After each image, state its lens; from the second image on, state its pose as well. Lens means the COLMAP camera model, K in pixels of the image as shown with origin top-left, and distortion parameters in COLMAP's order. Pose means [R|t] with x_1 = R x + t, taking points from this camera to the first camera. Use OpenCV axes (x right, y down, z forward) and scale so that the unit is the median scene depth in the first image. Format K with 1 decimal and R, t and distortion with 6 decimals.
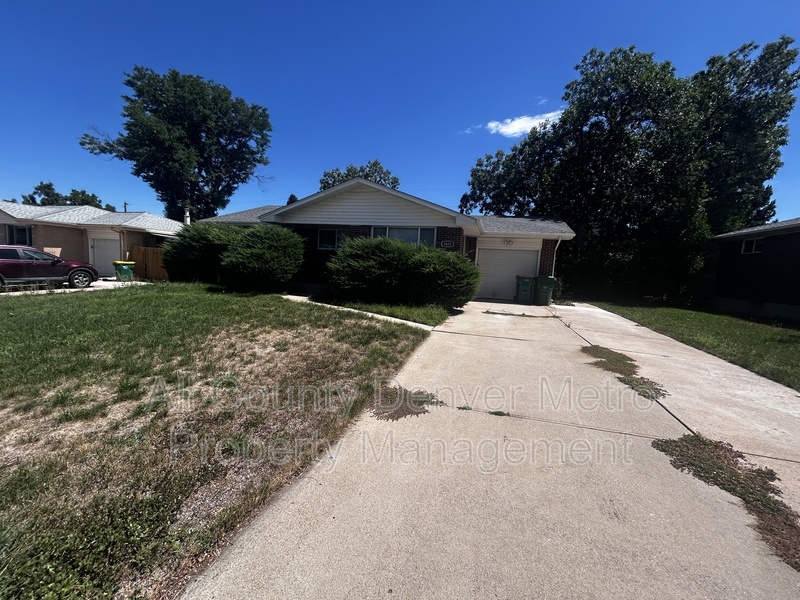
lens RADIAL K [[323.5, 0, 400.4], [0, 323.5, 299.6], [0, 0, 1]] dist [-0.000460, -0.000048]
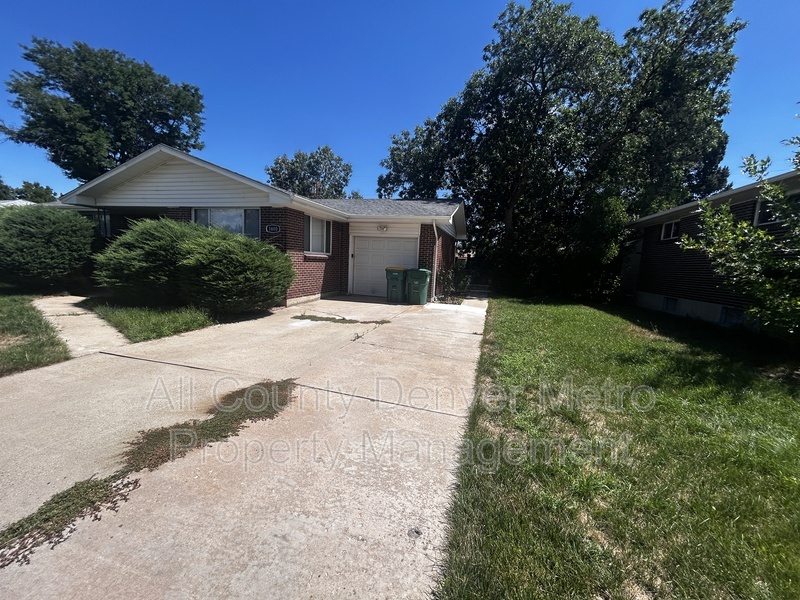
lens RADIAL K [[323.5, 0, 400.4], [0, 323.5, 299.6], [0, 0, 1]] dist [-0.000460, -0.000048]
pose [[0.999848, -0.011088, 0.013480, 0.232427], [0.010820, 0.999747, 0.019731, -0.006256], [-0.013696, -0.019582, 0.999714, 0.106284]]
